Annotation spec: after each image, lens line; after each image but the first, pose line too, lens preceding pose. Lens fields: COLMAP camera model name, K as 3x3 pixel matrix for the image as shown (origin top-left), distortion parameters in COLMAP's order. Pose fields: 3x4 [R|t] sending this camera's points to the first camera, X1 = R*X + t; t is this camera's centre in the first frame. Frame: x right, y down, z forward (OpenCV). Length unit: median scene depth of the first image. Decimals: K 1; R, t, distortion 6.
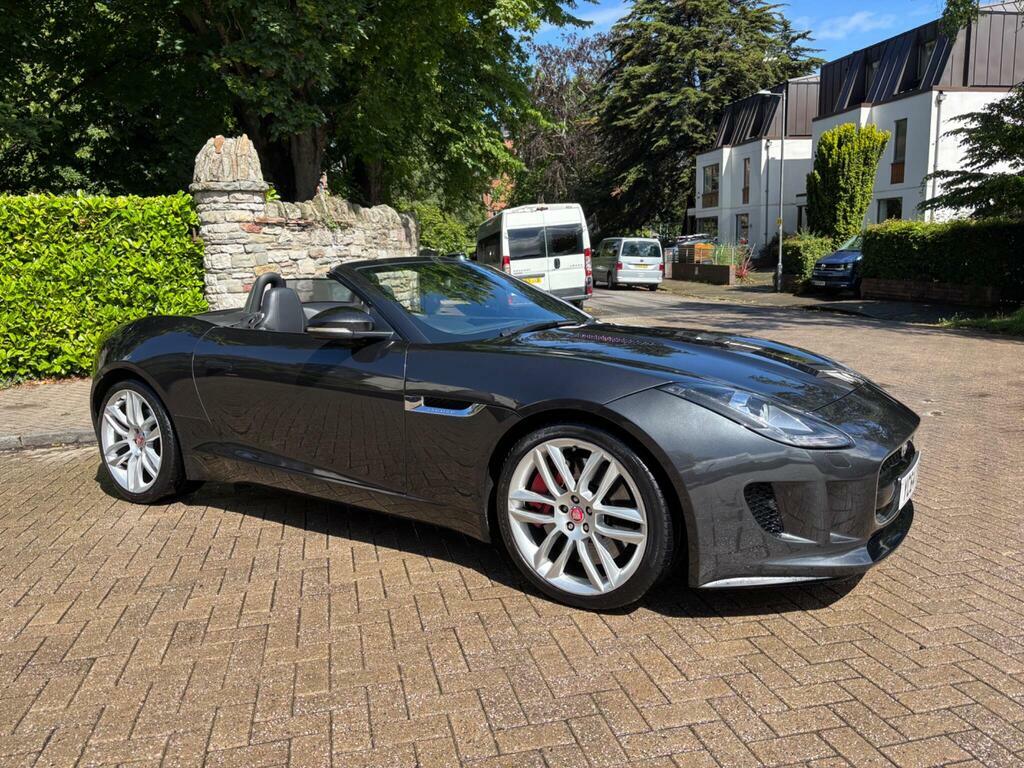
lens RADIAL K [[748.2, 0, 505.5], [0, 748.2, 381.9], [0, 0, 1]] dist [0.042201, -0.041090]
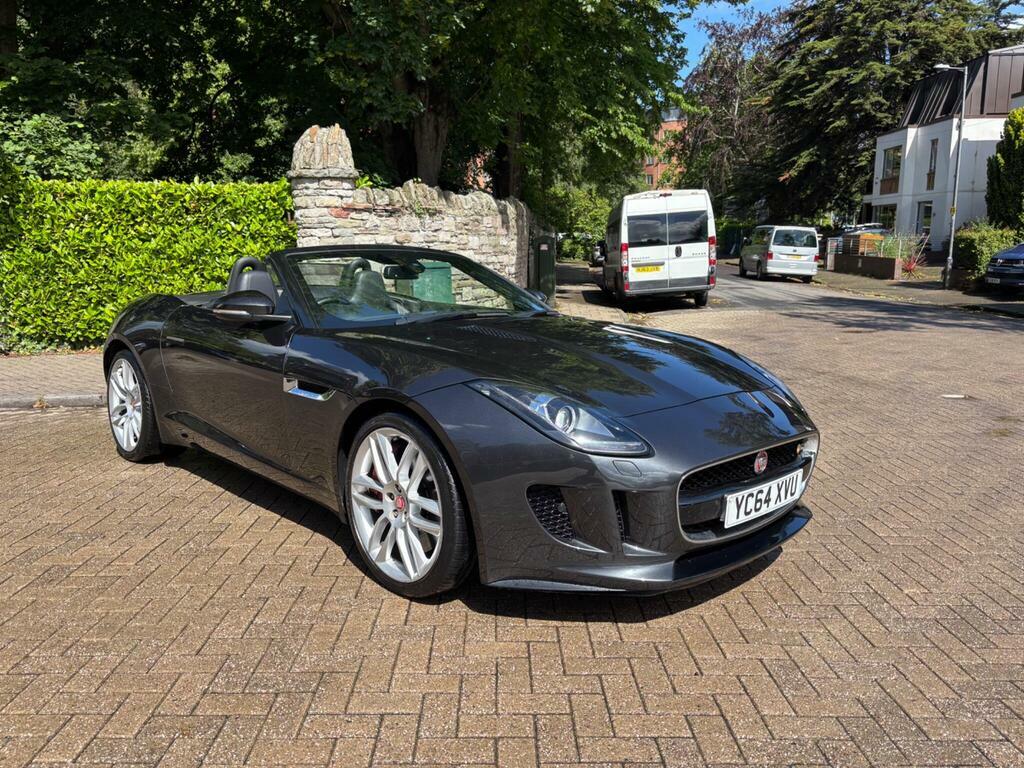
lens RADIAL K [[748.2, 0, 512.0], [0, 748.2, 383.4], [0, 0, 1]] dist [0.042201, -0.041090]
pose [[0.976853, 0.057957, -0.205911, 0.138569], [-0.053655, 0.998210, 0.026421, -0.006387], [0.207074, -0.014761, 0.978214, 0.010859]]
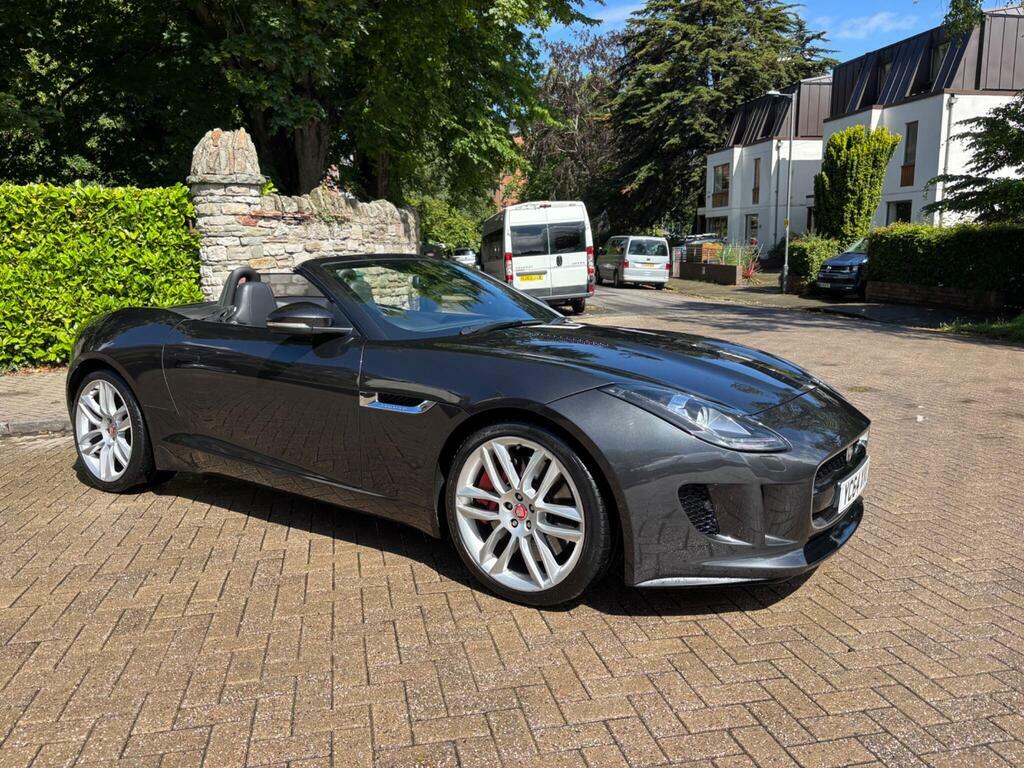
lens RADIAL K [[748.2, 0, 507.3], [0, 748.2, 379.4], [0, 0, 1]] dist [0.042201, -0.041090]
pose [[0.999758, 0.019229, -0.010702, 0.026414], [-0.019209, 0.999813, 0.002025, -0.001313], [0.010739, -0.001819, 0.999941, -0.004481]]
